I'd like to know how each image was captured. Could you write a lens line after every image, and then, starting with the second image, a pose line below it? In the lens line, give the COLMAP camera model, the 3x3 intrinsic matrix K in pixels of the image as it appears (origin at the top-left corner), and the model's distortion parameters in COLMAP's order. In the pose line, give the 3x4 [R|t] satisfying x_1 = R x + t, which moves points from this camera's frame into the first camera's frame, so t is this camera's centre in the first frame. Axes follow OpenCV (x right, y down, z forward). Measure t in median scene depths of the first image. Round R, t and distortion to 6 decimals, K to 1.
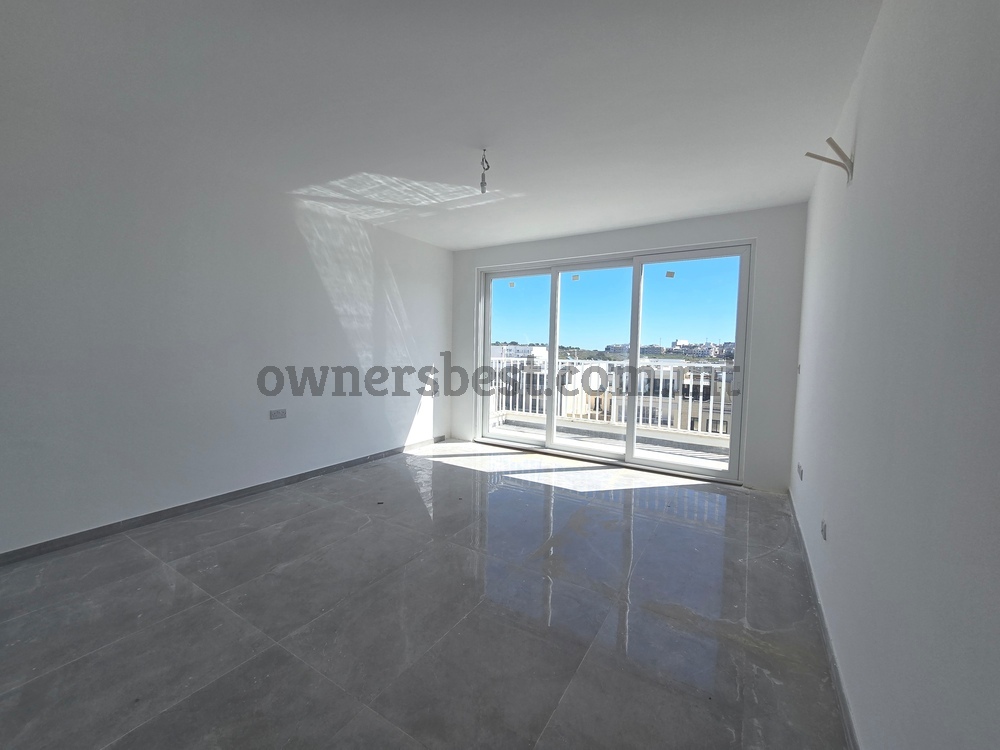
lens RADIAL K [[406.5, 0, 500.0], [0, 406.5, 375.0], [0, 0, 1]] dist [0.000000, -0.000050]
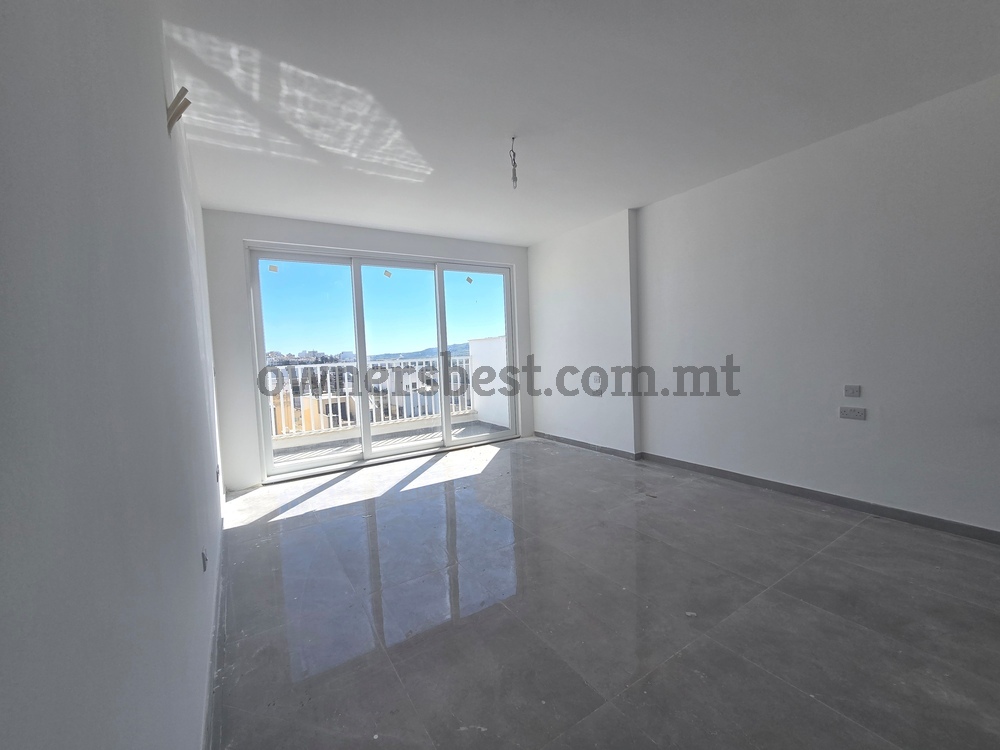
lens RADIAL K [[405.9, 0, 498.6], [0, 405.9, 383.7], [0, 0, 1]] dist [-0.000189, 0.000002]
pose [[0.463304, -0.112330, 0.879051, -0.620592], [0.102410, 0.992075, 0.072797, -0.028827], [-0.880262, 0.056296, 0.471136, 0.366922]]
